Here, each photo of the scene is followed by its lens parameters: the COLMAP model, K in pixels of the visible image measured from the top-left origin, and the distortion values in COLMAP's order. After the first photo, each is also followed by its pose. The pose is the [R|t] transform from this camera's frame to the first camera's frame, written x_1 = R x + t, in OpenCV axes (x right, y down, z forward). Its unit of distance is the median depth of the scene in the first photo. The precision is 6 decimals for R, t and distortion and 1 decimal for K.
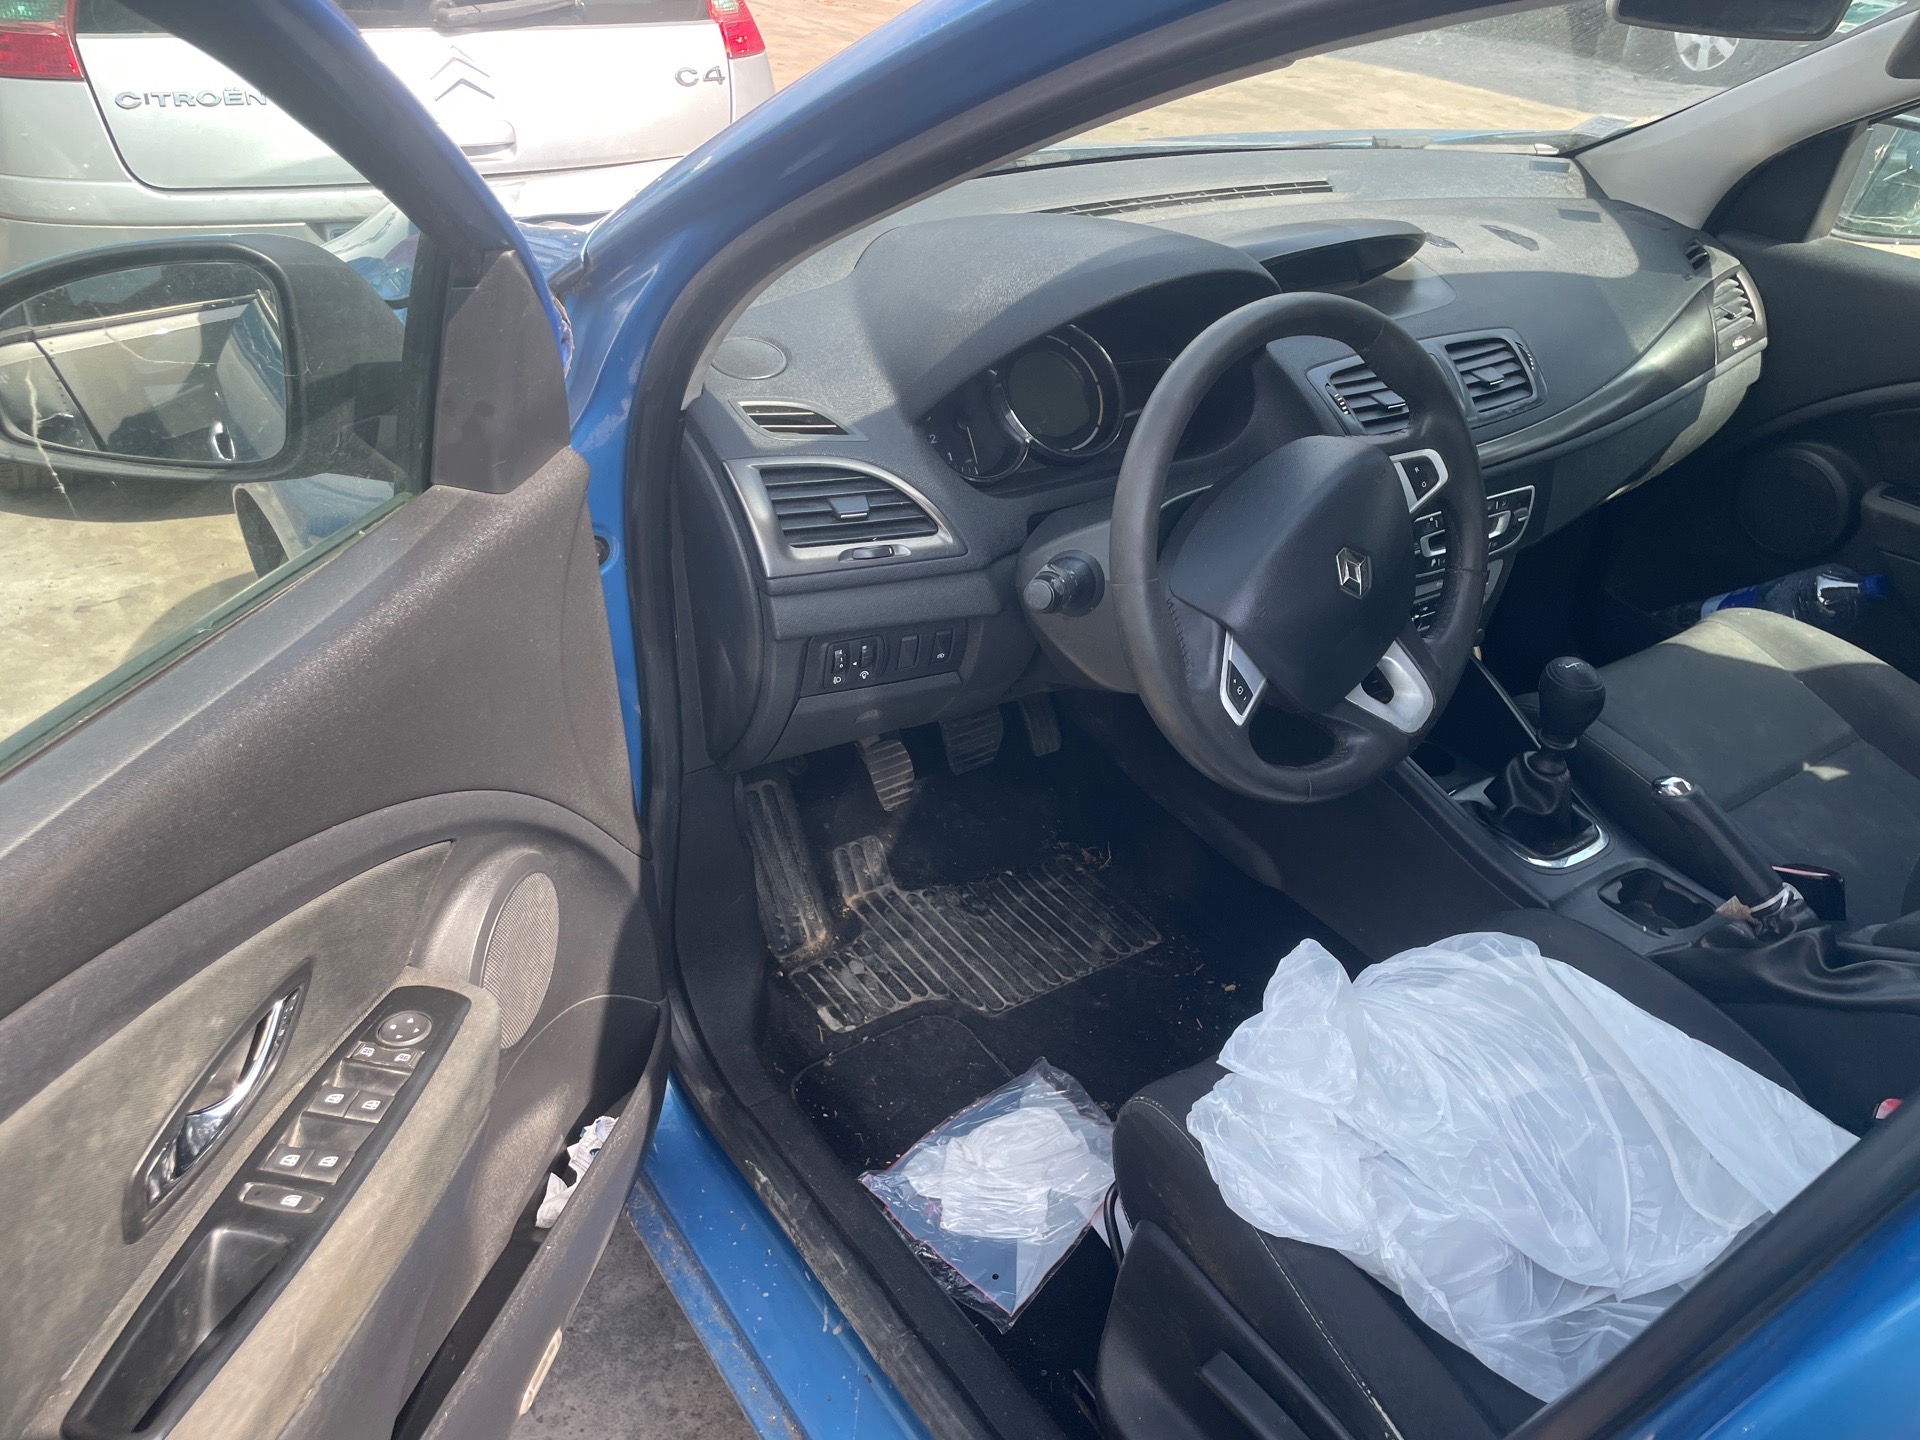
lens RADIAL K [[1455.8, 0, 961.6], [0, 1455.8, 740.3], [0, 0, 1]] dist [0.077015, -0.108910]
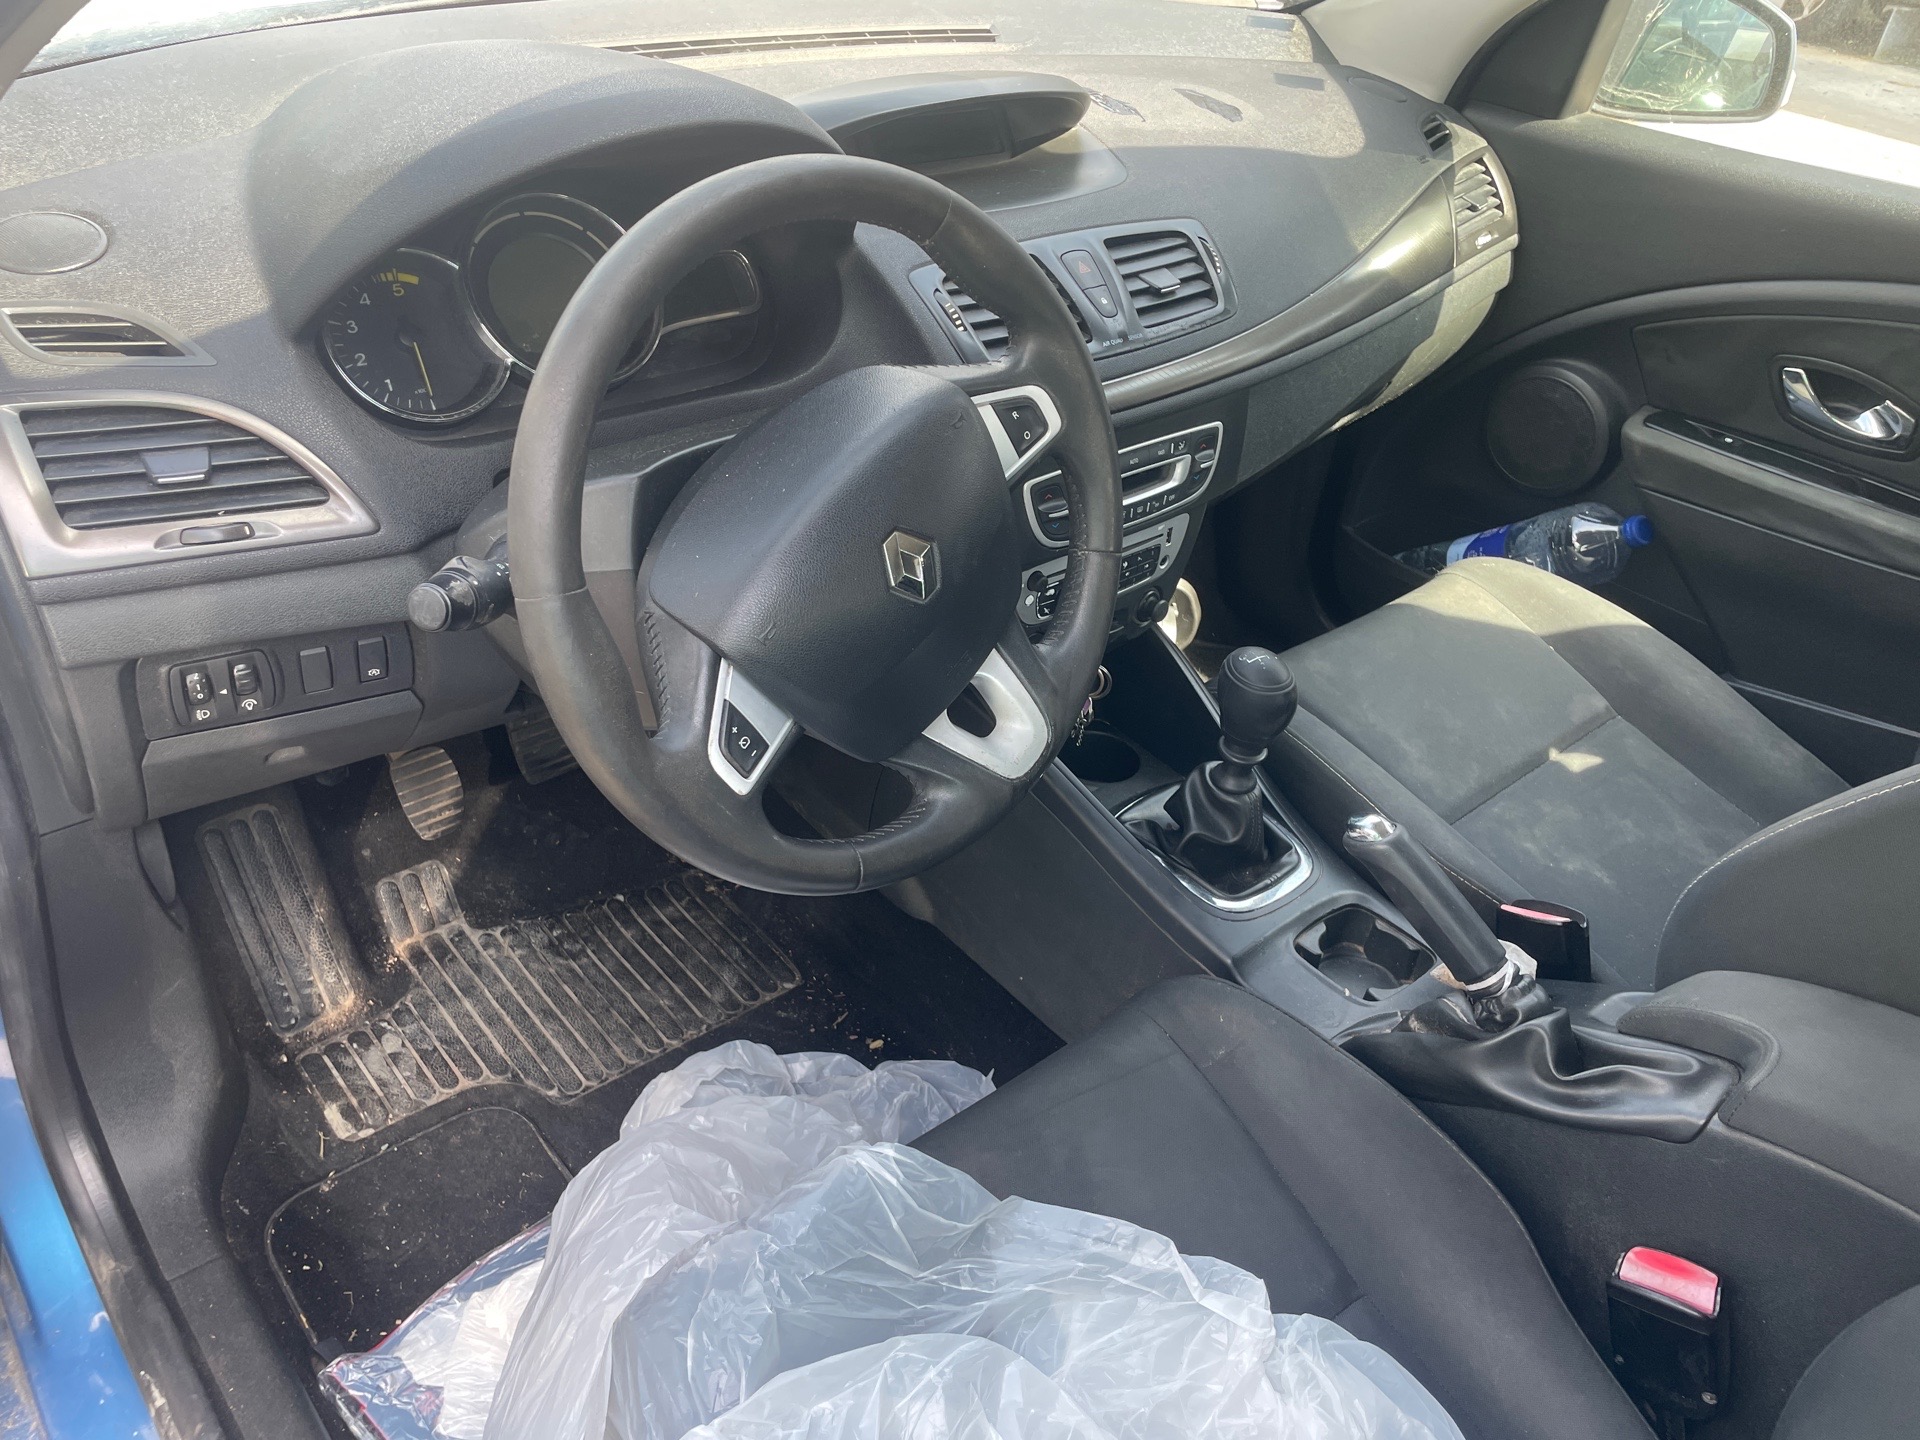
lens RADIAL K [[1455.8, 0, 938.4], [0, 1455.8, 702.6], [0, 0, 1]] dist [0.077015, -0.108910]
pose [[0.994773, -0.020337, 0.100067, 0.148358], [0.015935, 0.998878, 0.044598, -0.056790], [-0.100862, -0.042770, 0.993981, 0.215885]]
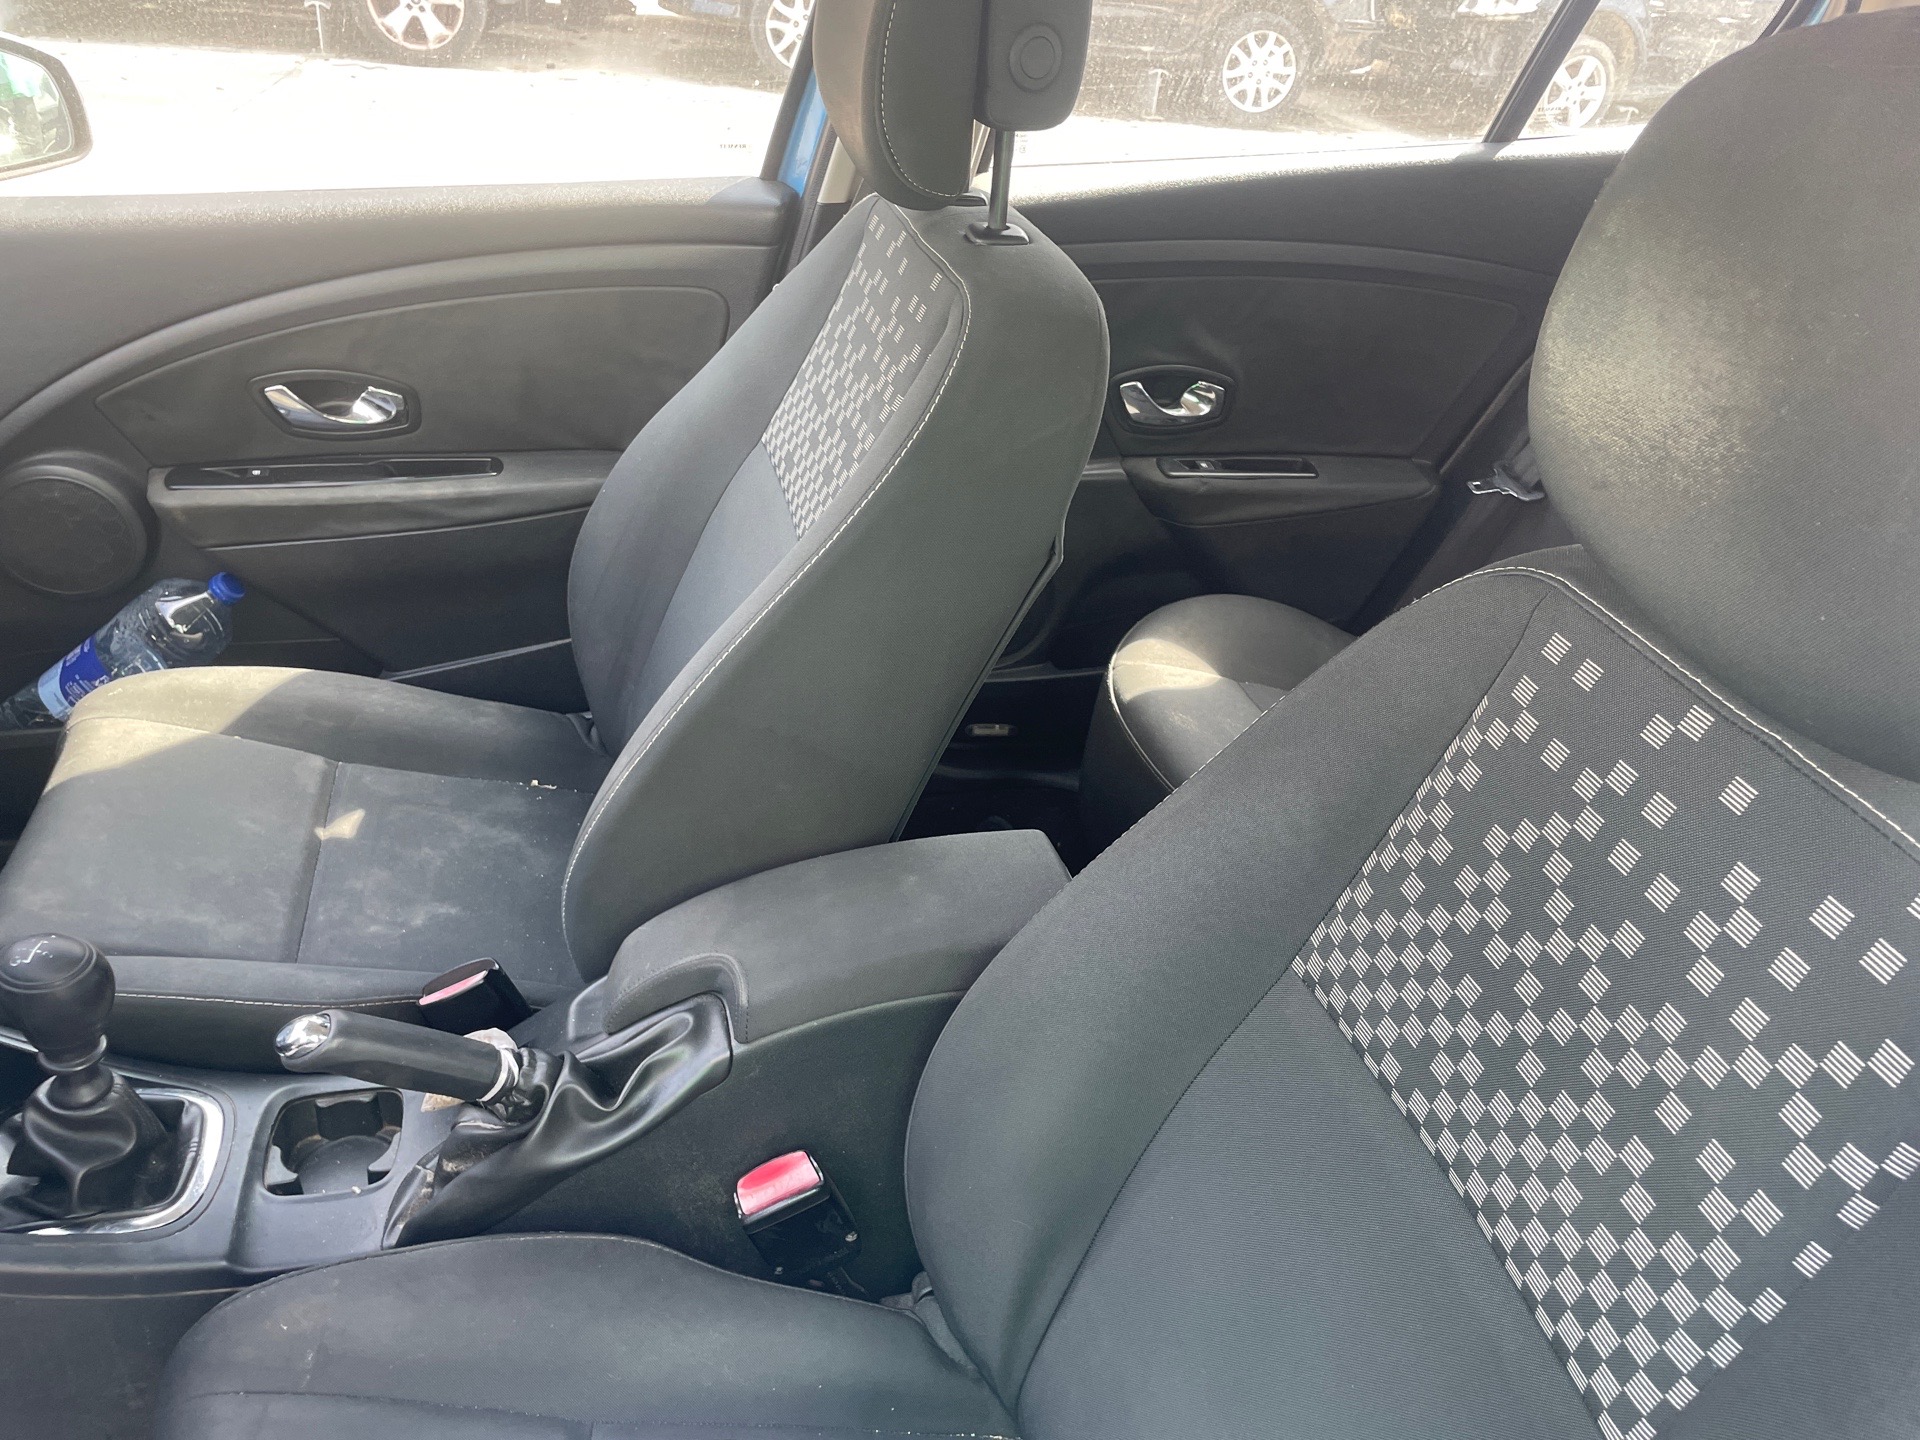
lens RADIAL K [[1455.8, 0, 953.3], [0, 1455.8, 708.3], [0, 0, 1]] dist [0.077015, -0.108910]
pose [[0.378530, -0.478353, 0.792397, 0.105498], [0.440204, 0.846121, 0.300499, -0.134206], [-0.814208, 0.235069, 0.530855, 0.291387]]
